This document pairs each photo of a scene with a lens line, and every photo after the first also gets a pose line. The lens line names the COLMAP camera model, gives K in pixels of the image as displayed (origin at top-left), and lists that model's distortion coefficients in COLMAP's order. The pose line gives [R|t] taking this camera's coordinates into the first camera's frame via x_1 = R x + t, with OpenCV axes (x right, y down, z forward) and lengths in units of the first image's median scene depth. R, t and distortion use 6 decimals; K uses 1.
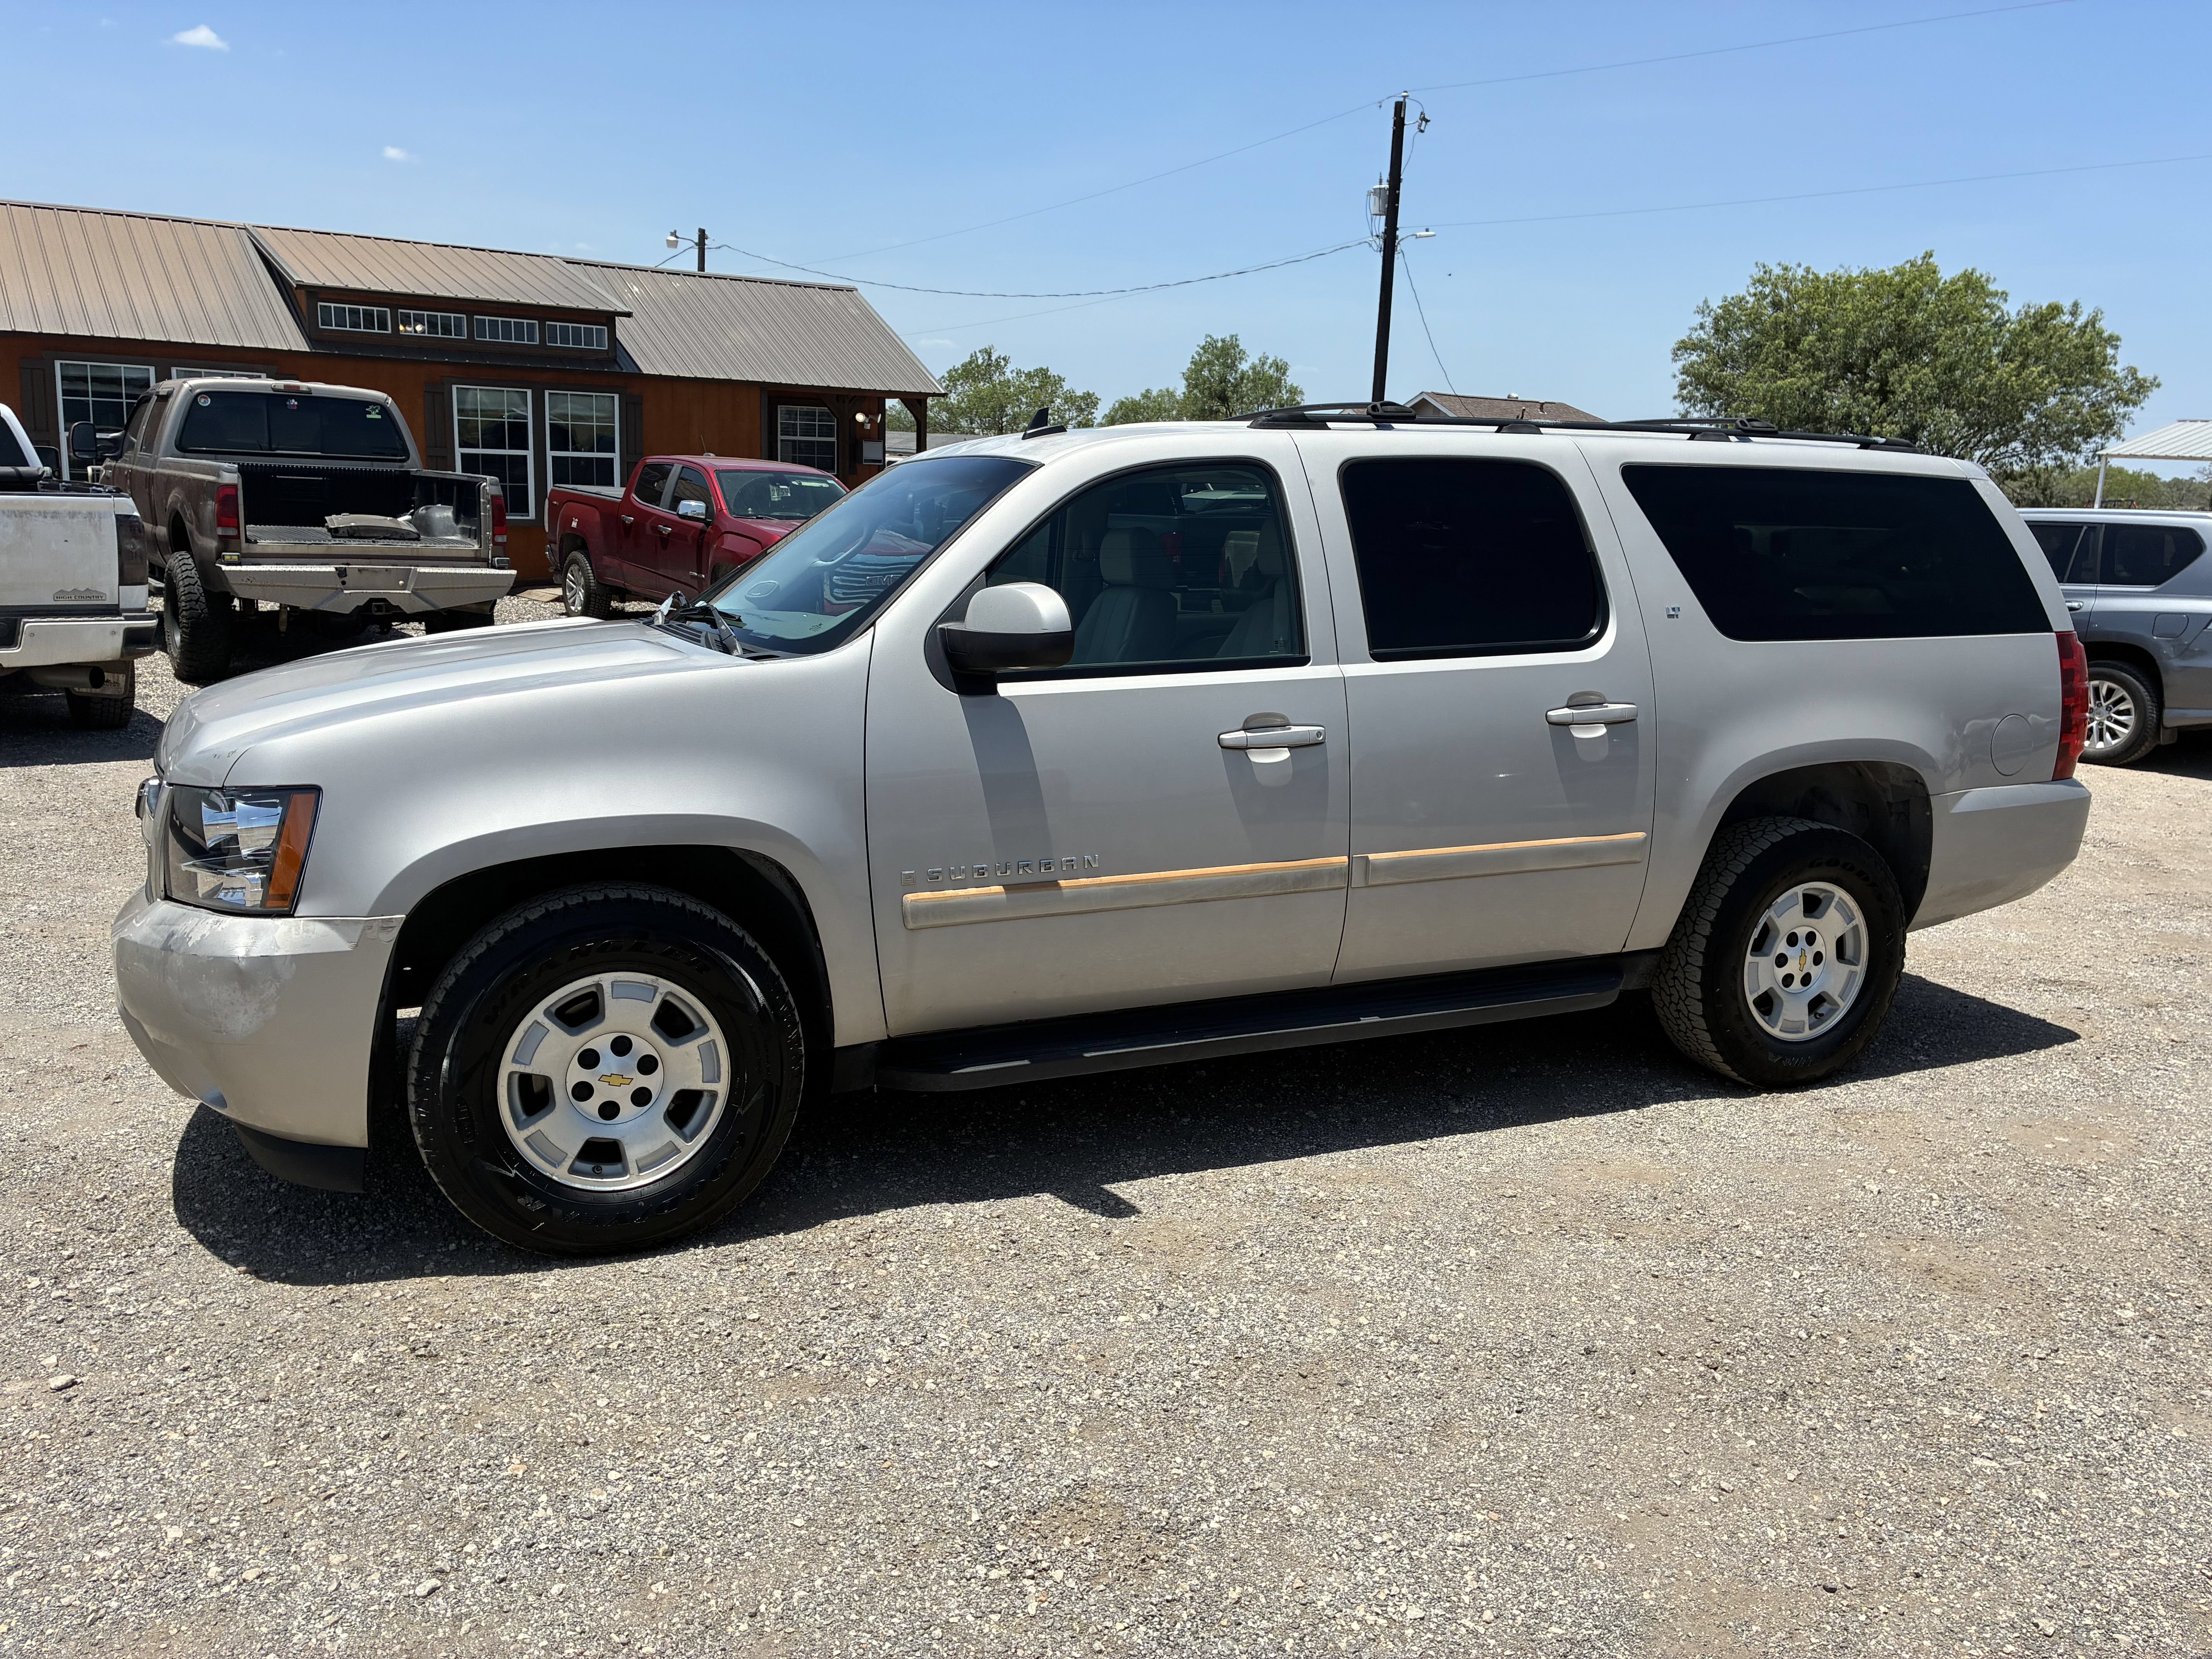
lens RADIAL K [[1671.6, 0, 1133.6], [0, 1671.6, 837.5], [0, 0, 1]] dist [0.014029, -0.001705]
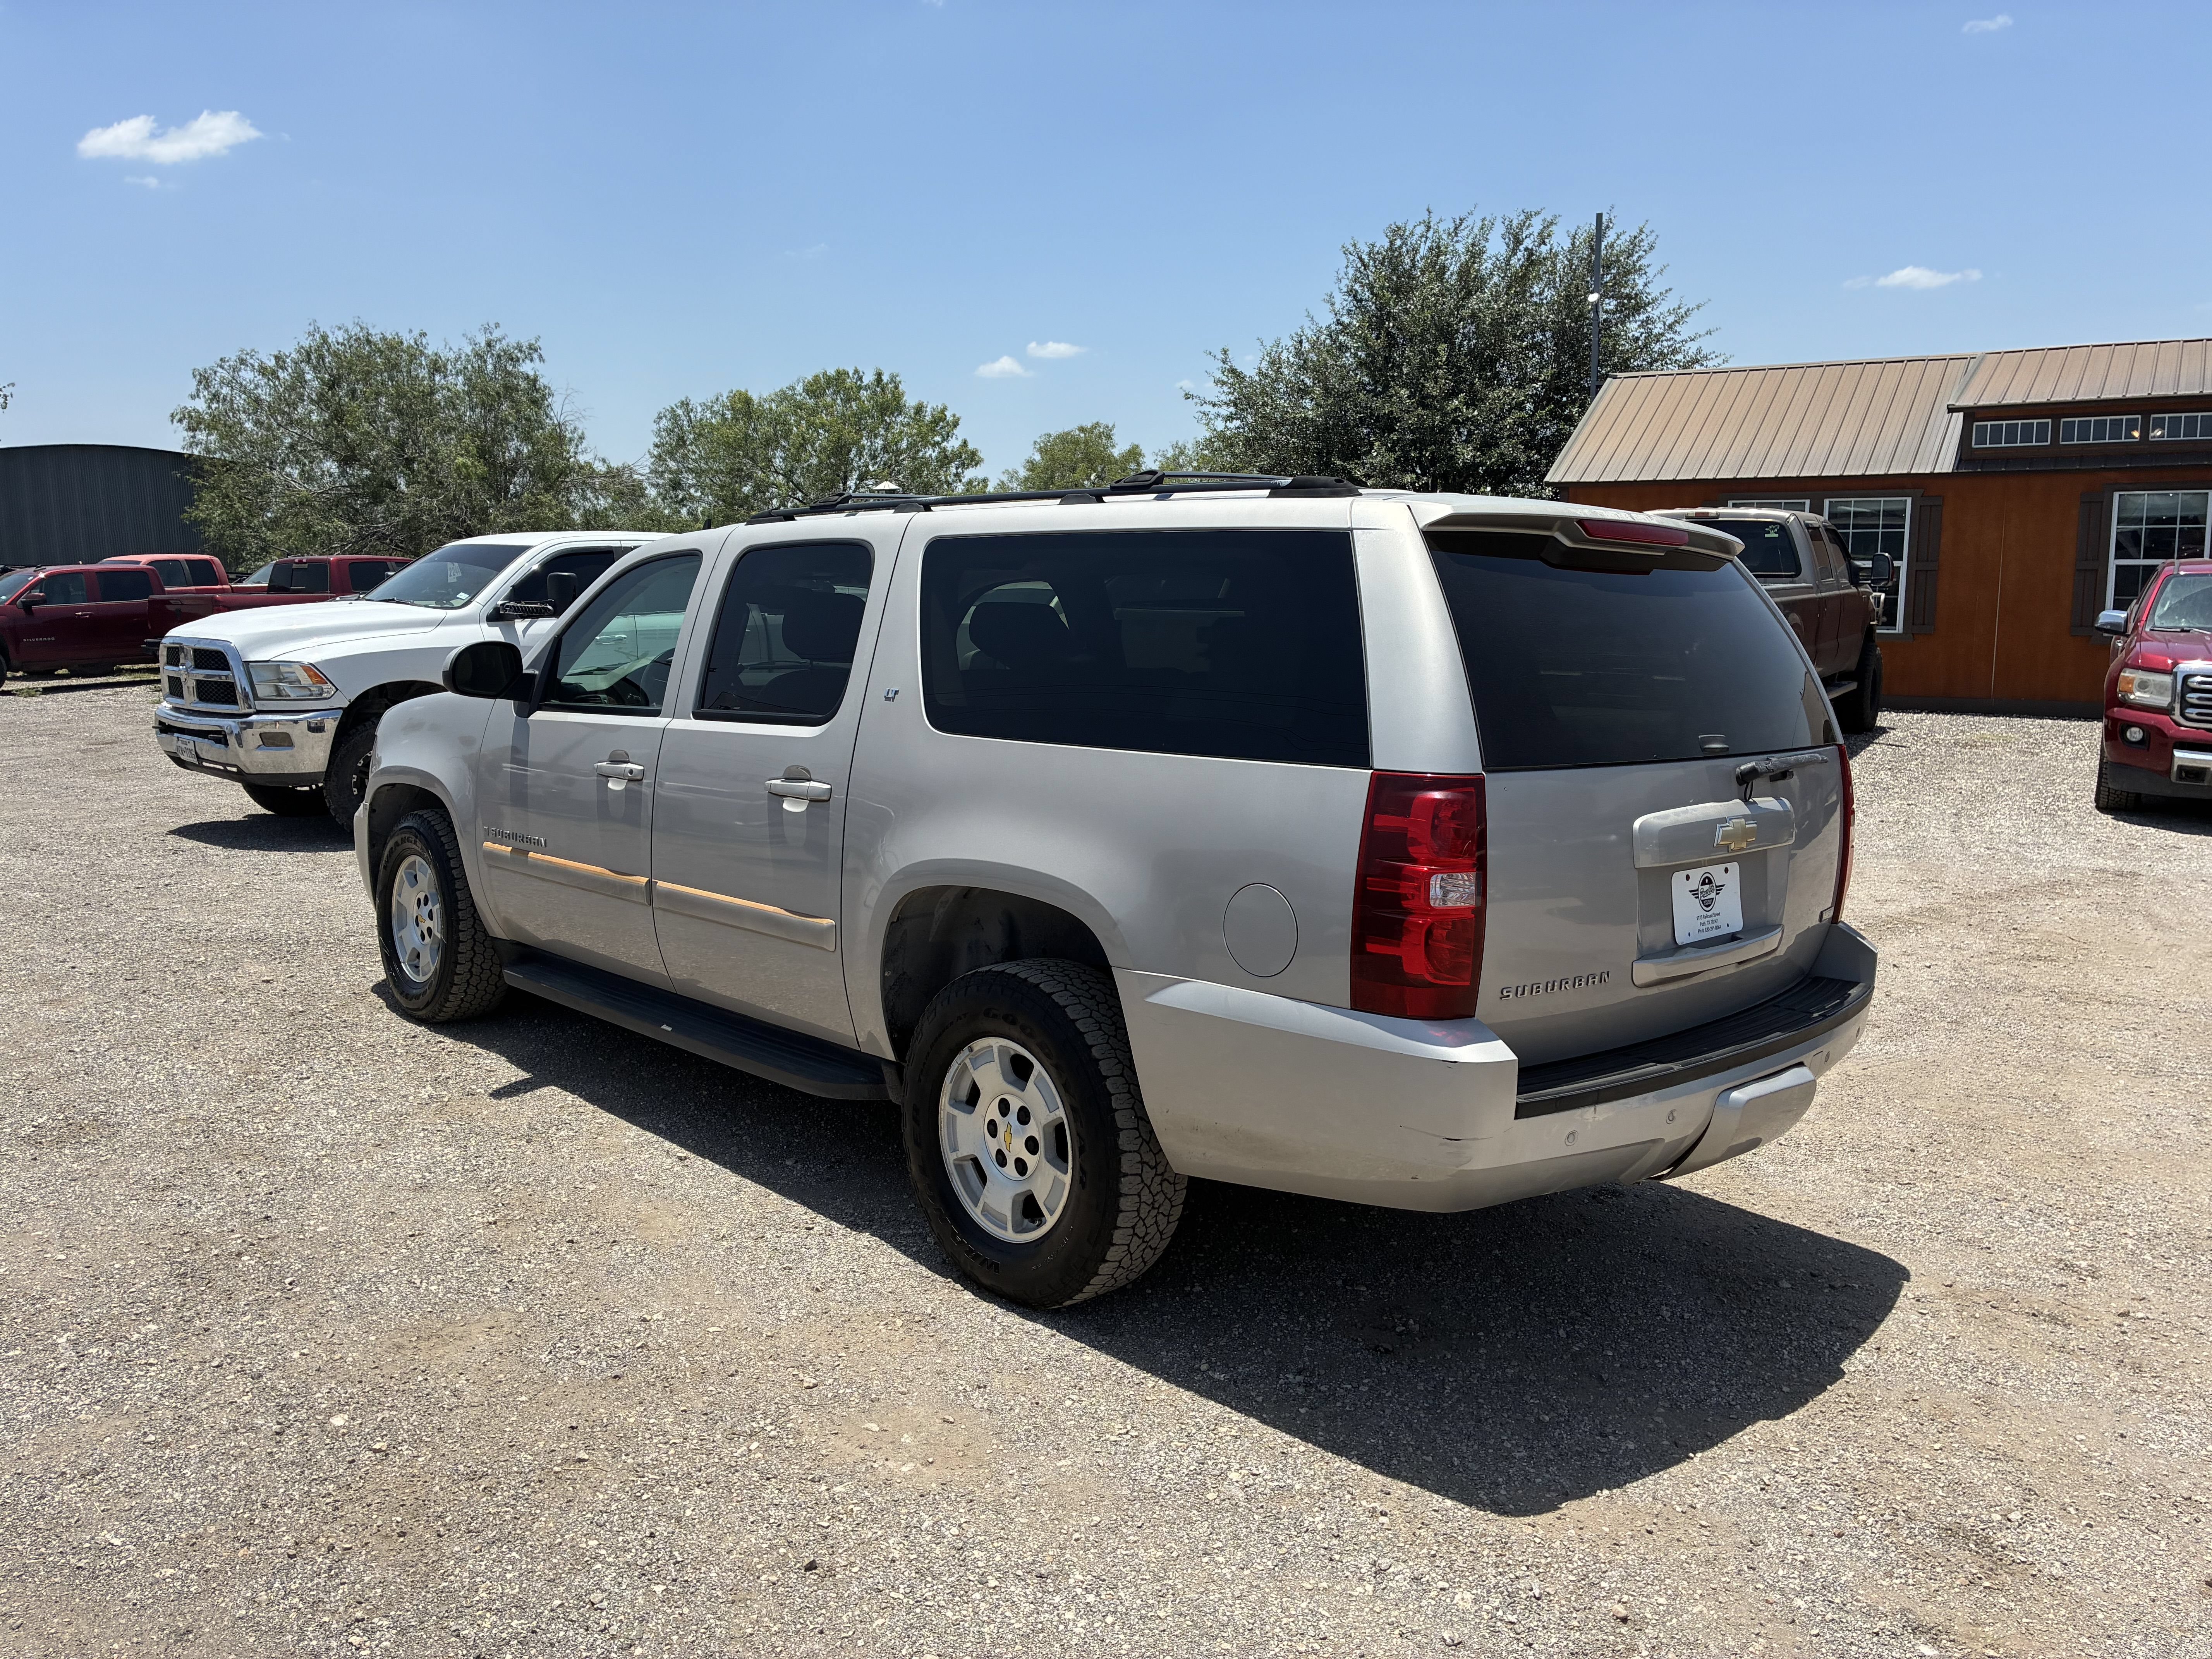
lens RADIAL K [[1725.7, 0, 1126.8], [0, 1725.7, 800.6], [0, 0, 1]] dist [0.019614, -0.011342]
pose [[0.338506, 0.090344, -0.936617, 1.179219], [-0.184017, 0.982517, 0.028265, -0.118763], [0.922795, 0.162785, 0.349213, 0.740373]]
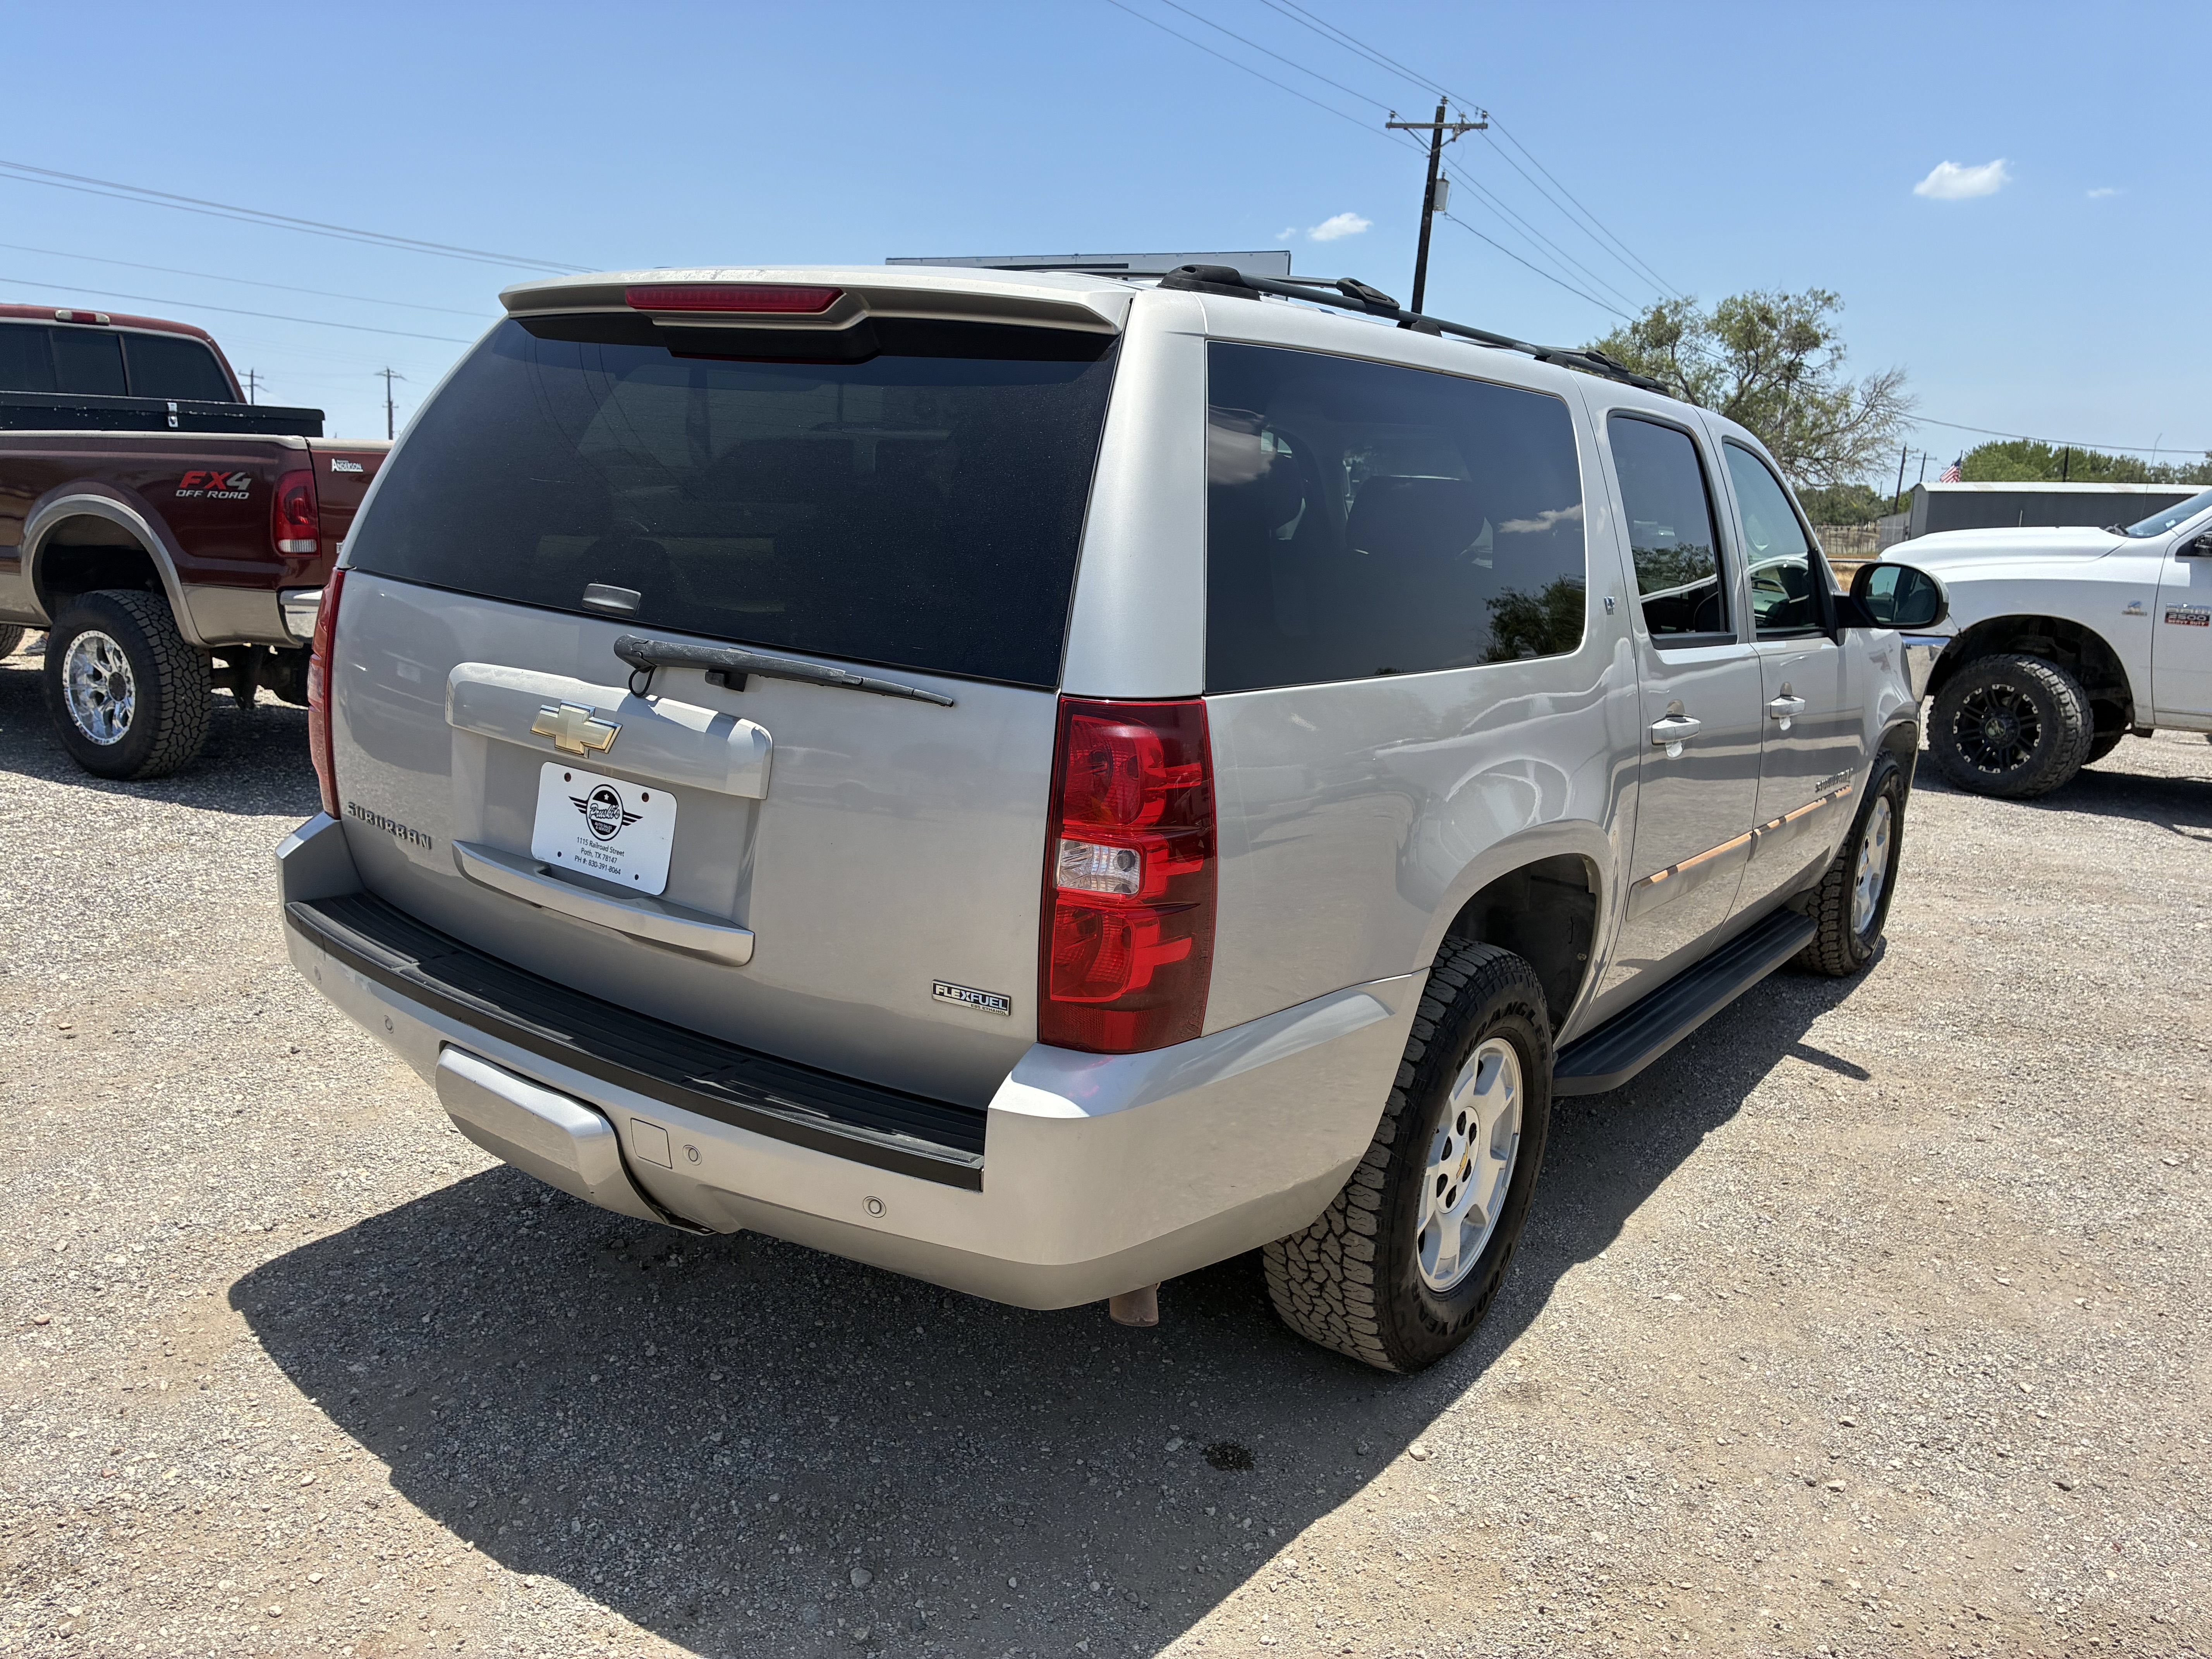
lens RADIAL K [[1696.4, 0, 1005.5], [0, 1696.4, 824.2], [0, 0, 1]] dist [0.032676, -0.040227]
pose [[-0.883332, 0.026518, -0.467996, 0.685213], [-0.159704, 0.921640, 0.353660, -0.307599], [0.440702, 0.387140, -0.809879, 1.738278]]
